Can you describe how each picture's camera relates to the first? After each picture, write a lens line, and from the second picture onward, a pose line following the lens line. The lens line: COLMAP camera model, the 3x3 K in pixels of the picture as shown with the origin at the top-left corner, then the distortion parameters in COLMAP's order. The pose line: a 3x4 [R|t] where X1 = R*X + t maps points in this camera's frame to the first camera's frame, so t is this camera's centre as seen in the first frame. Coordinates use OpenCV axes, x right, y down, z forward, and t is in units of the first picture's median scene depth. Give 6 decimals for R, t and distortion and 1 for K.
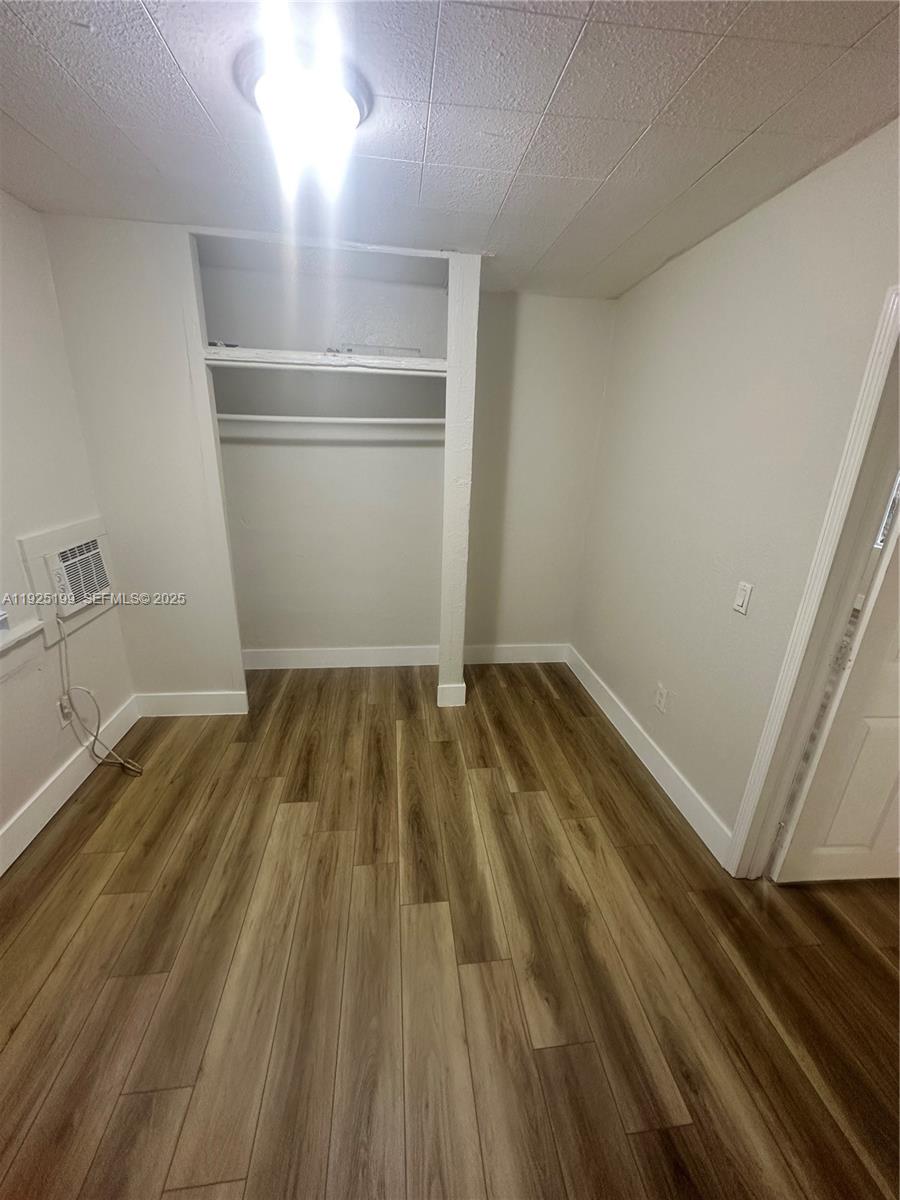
lens RADIAL K [[477.3, 0, 451.2], [0, 477.3, 600.8], [0, 0, 1]] dist [-0.003511, 0.000603]
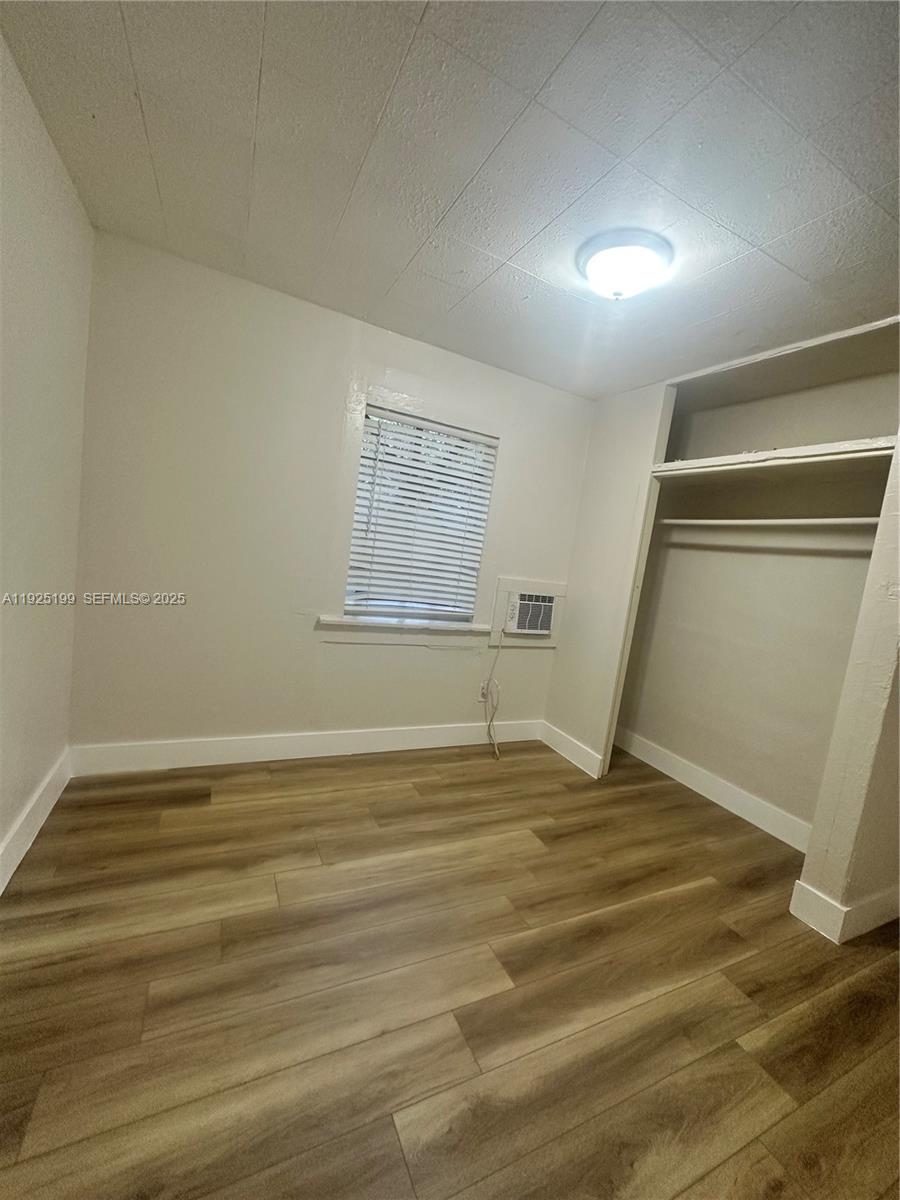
lens RADIAL K [[477.3, 0, 451.2], [0, 477.3, 600.8], [0, 0, 1]] dist [-0.003511, 0.000603]
pose [[0.329481, 0.113639, -0.937298, 0.574182], [-0.419435, 0.907012, -0.037473, 0.073903], [0.845882, 0.405482, 0.346507, 0.281787]]
